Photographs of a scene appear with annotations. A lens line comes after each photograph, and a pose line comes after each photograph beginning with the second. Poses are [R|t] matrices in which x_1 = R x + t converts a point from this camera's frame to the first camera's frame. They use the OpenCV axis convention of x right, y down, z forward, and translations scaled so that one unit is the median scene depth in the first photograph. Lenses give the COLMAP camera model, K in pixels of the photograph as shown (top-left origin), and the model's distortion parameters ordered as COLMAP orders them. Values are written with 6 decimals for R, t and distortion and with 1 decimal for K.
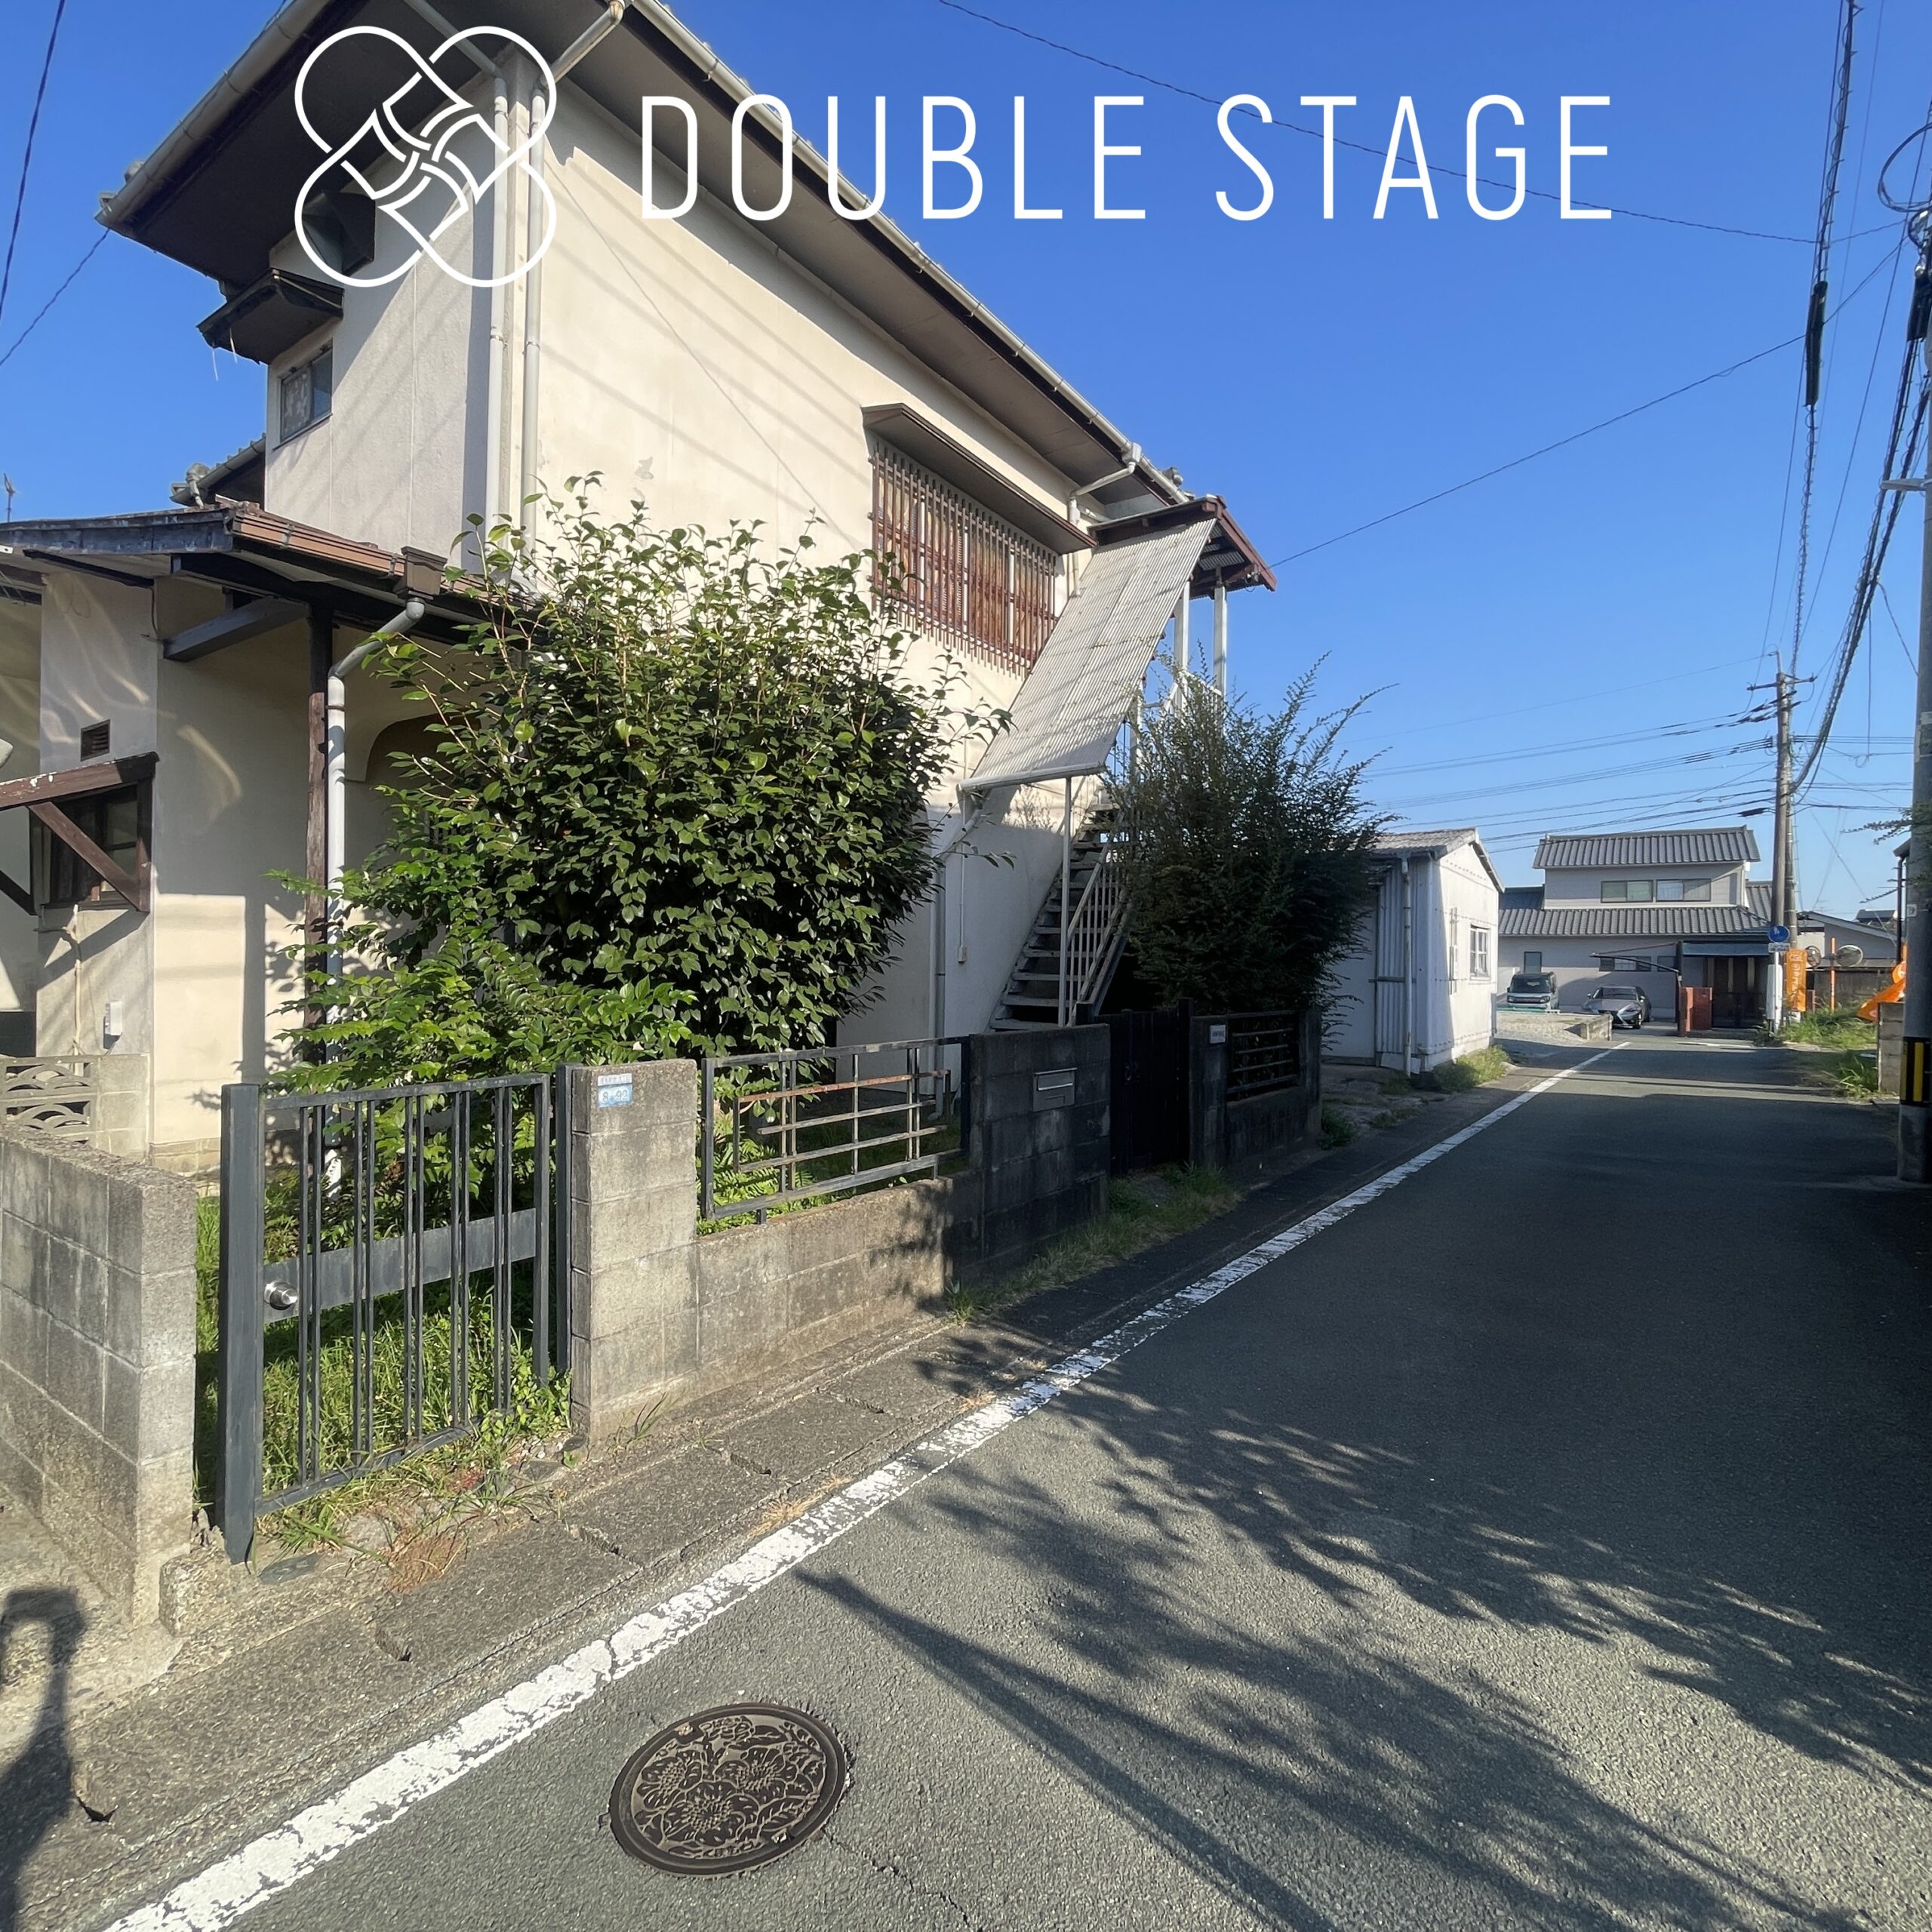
lens RADIAL K [[1033.5, 0, 966.8], [0, 1033.5, 966.7], [0, 0, 1]] dist [-0.011993, 0.003940]
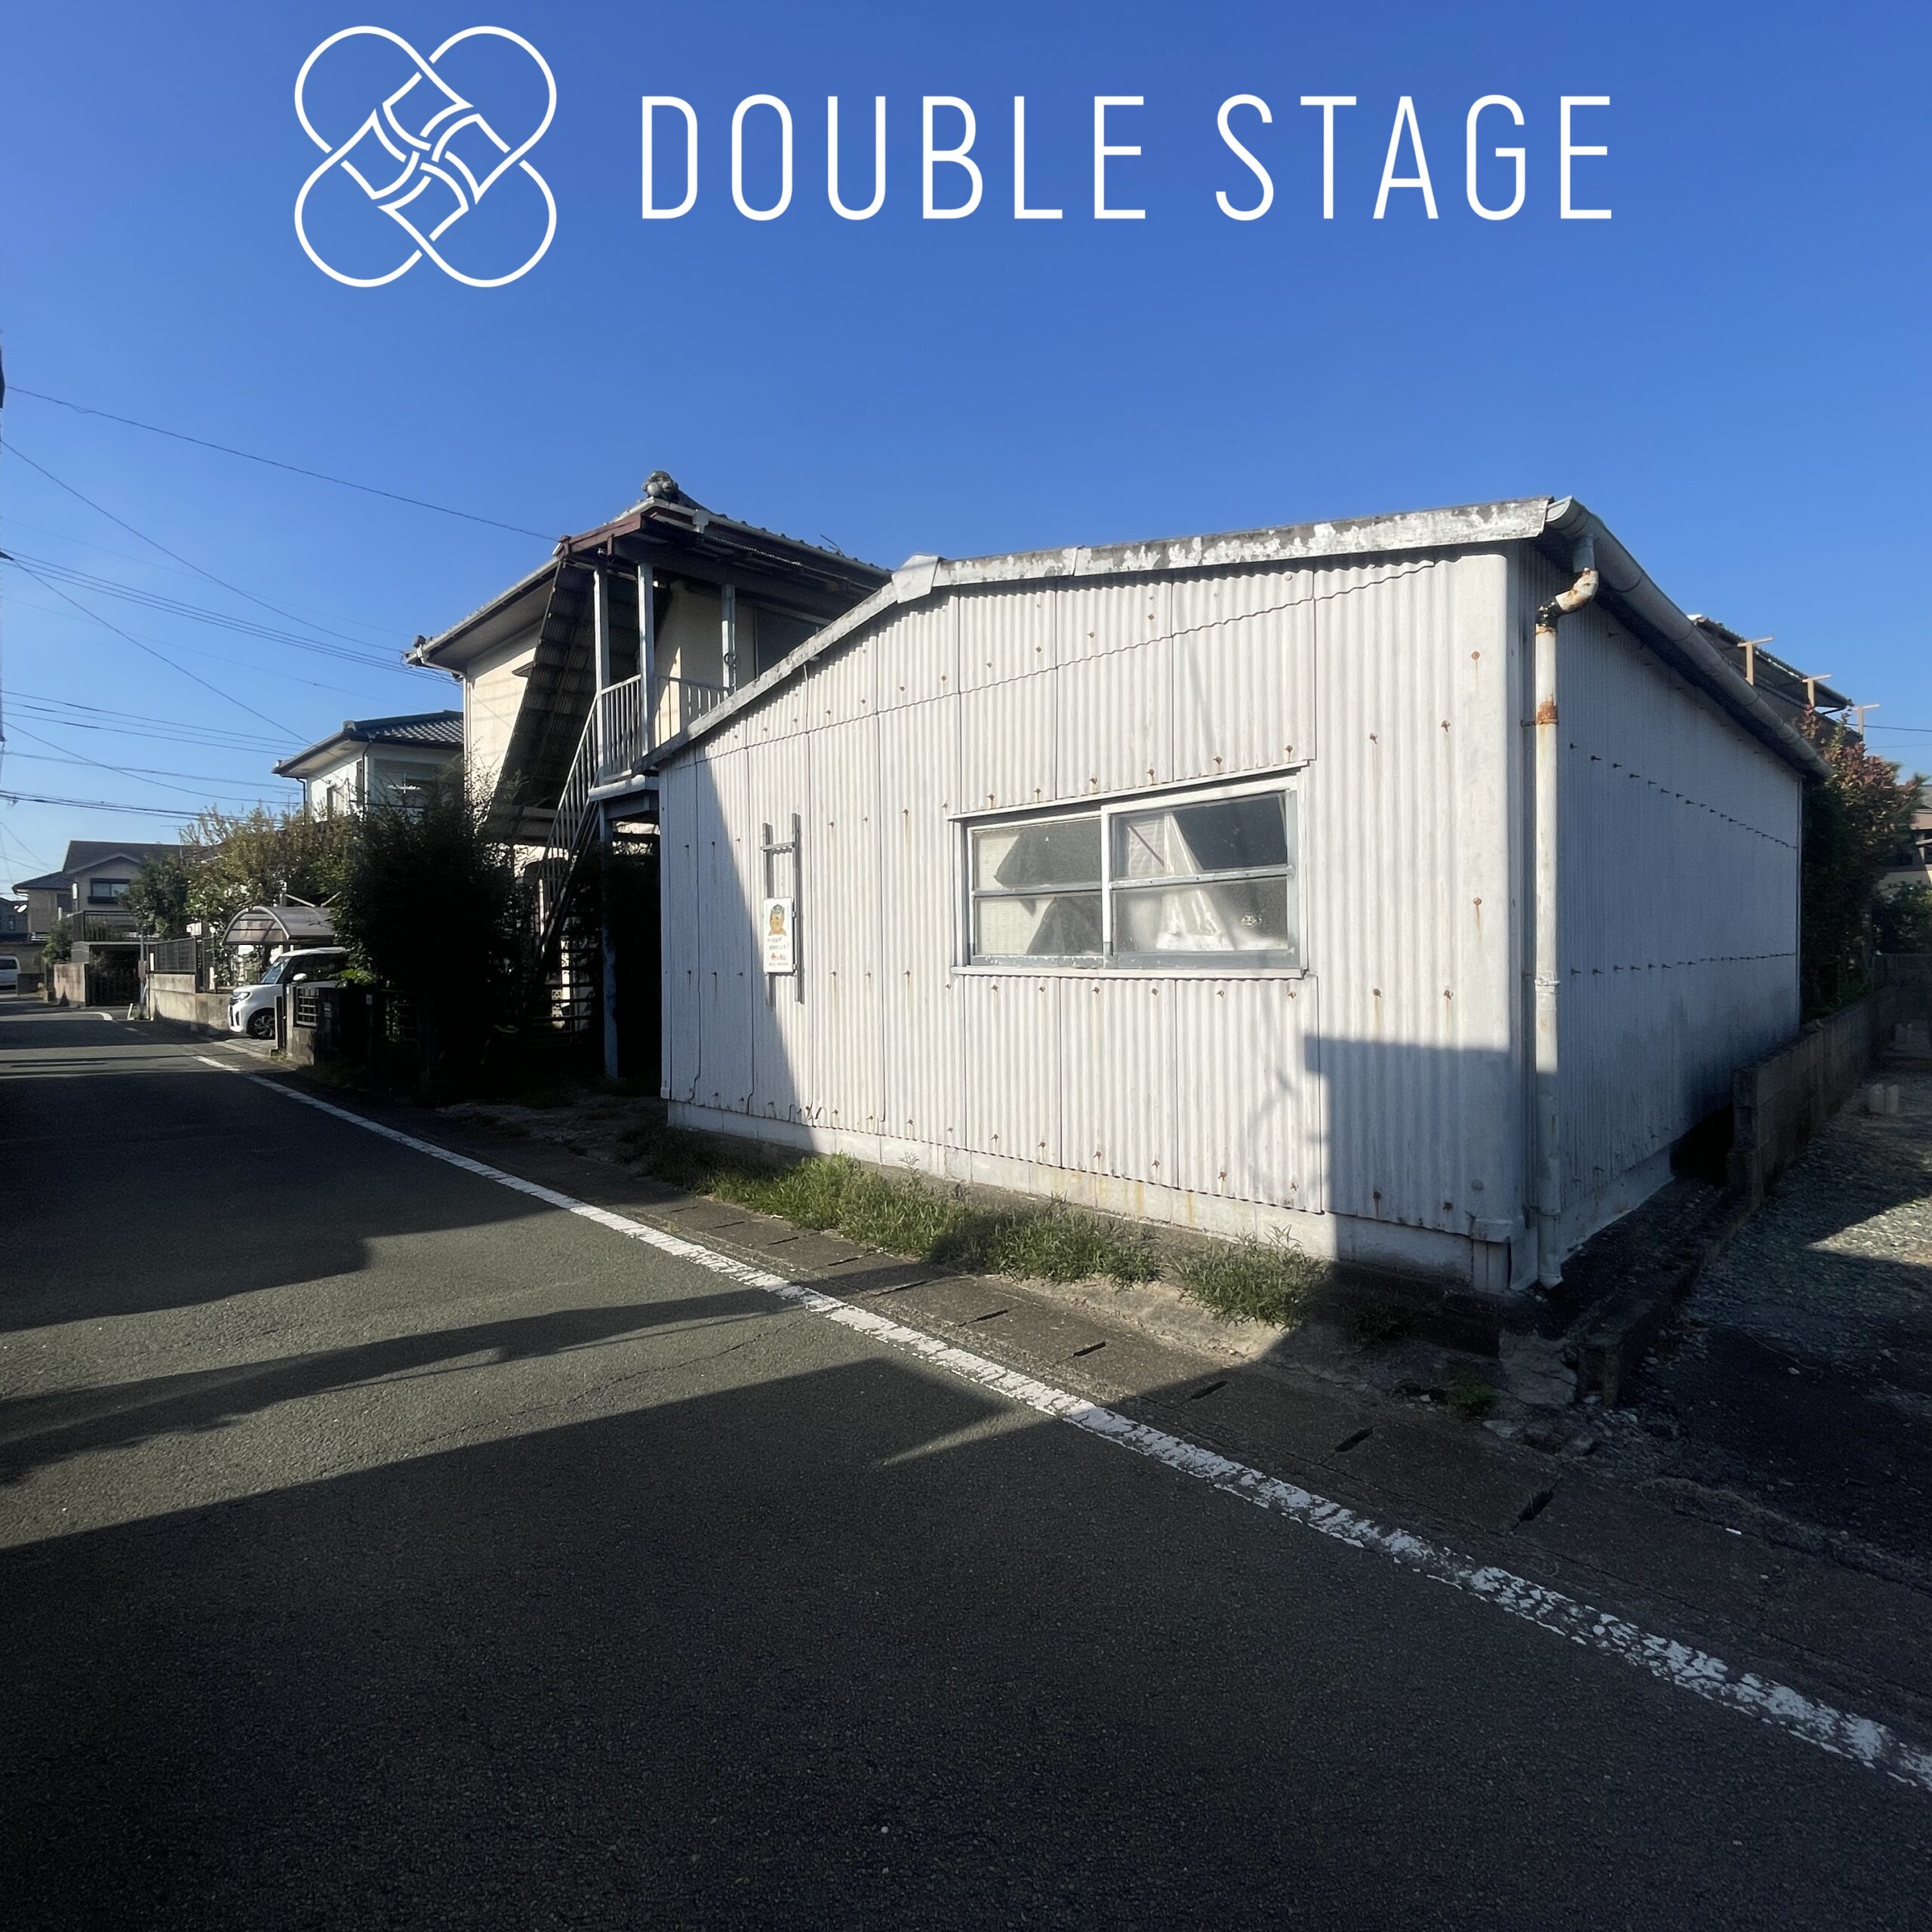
lens RADIAL K [[1033.5, 0, 973.8], [0, 1033.5, 964.6], [0, 0, 1]] dist [-0.011993, 0.003940]
pose [[-0.161974, 0.007033, -0.986770, 2.744903], [0.018702, 0.999817, 0.004056, 0.024499], [0.986618, -0.017798, -0.162076, 3.471402]]
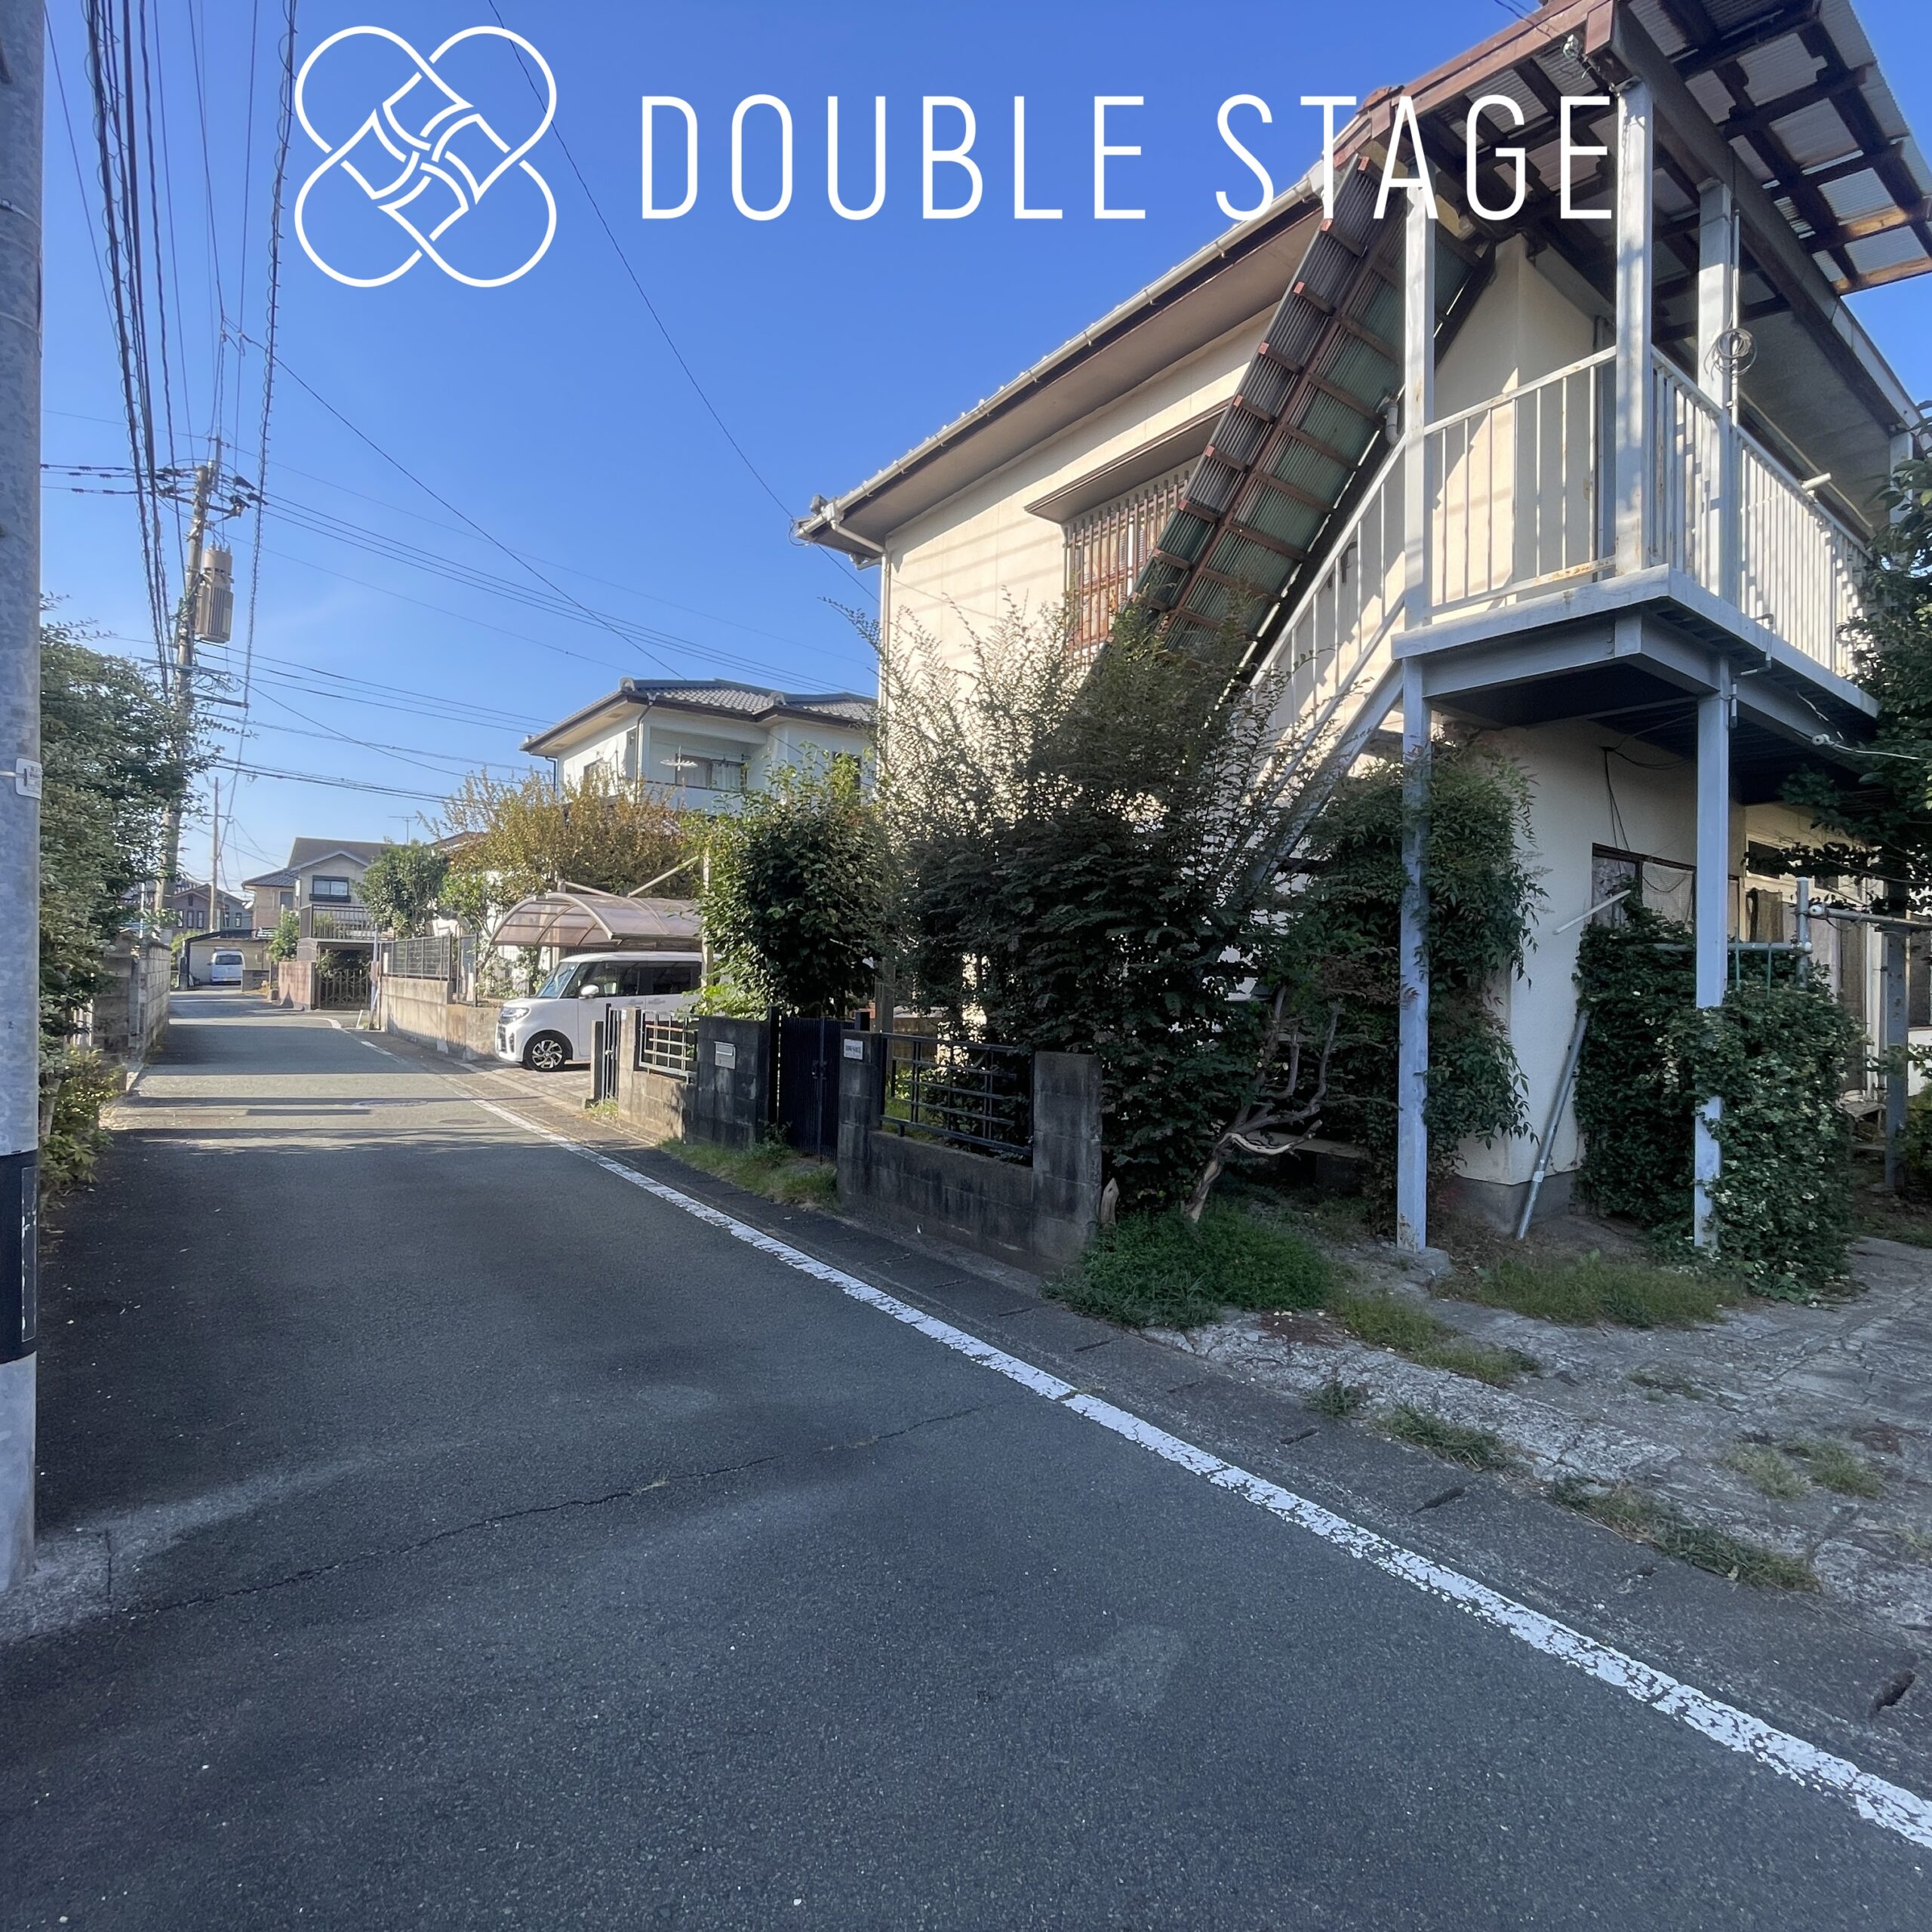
lens RADIAL K [[1033.5, 0, 960.9], [0, 1033.5, 967.6], [0, 0, 1]] dist [-0.011993, 0.003940]
pose [[-0.295374, -0.025466, -0.955042, 1.699070], [-0.021629, 0.999567, -0.019964, 0.008532], [0.955137, 0.014760, -0.295797, 2.054427]]
